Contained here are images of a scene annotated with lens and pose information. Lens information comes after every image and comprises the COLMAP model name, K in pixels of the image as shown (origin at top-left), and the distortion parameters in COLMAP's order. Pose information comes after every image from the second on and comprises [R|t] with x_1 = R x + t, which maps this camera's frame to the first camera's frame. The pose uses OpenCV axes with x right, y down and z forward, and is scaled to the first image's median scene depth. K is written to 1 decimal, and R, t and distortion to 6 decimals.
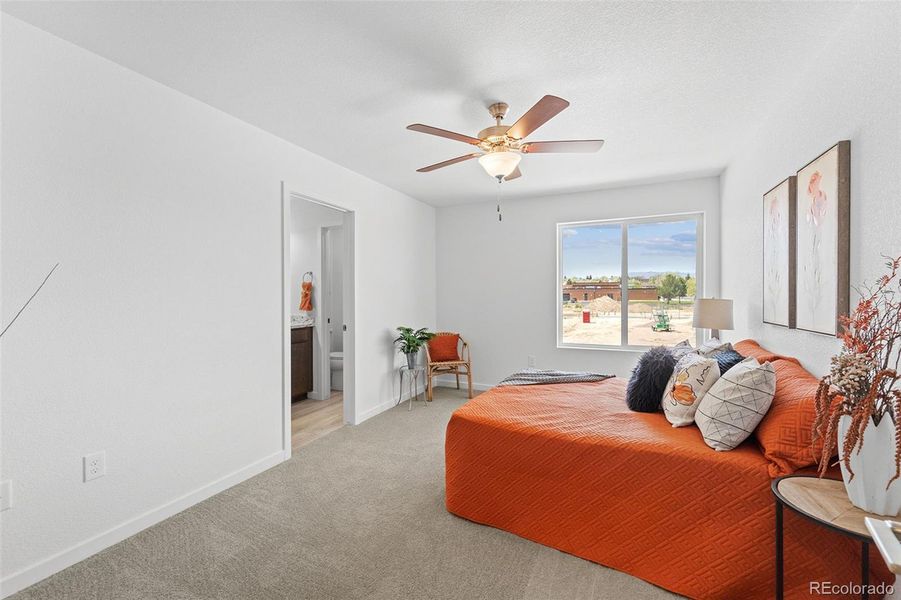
lens RADIAL K [[383.4, 0, 450.3], [0, 383.4, 295.7], [0, 0, 1]] dist [-0.001354, -0.000224]
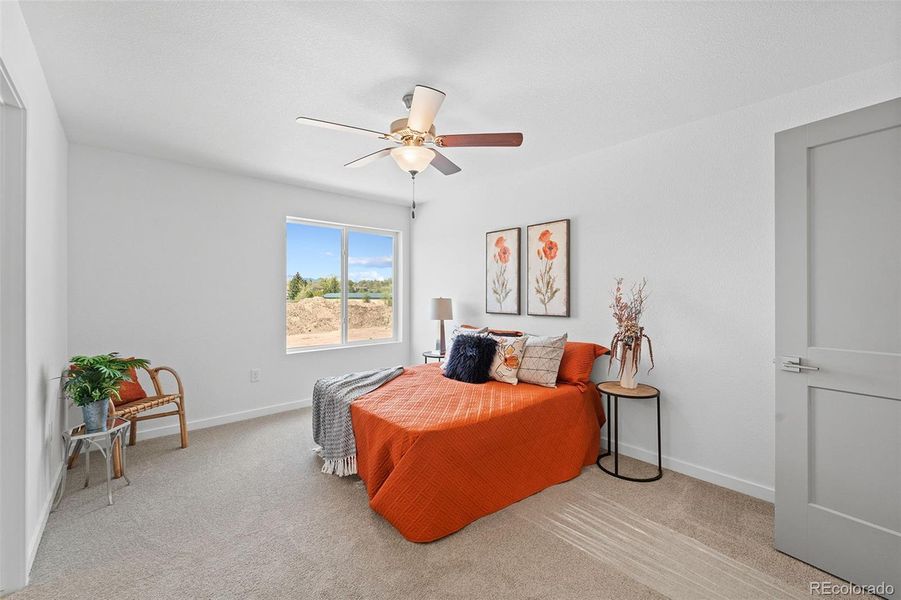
lens RADIAL K [[368.9, 0, 449.8], [0, 368.9, 294.6], [0, 0, 1]] dist [0.000991, -0.000716]
pose [[0.400220, 0.002597, 0.916416, -0.748613], [0.005646, 0.999970, -0.005299, 0.000954], [-0.916402, 0.007294, 0.400193, 0.604447]]
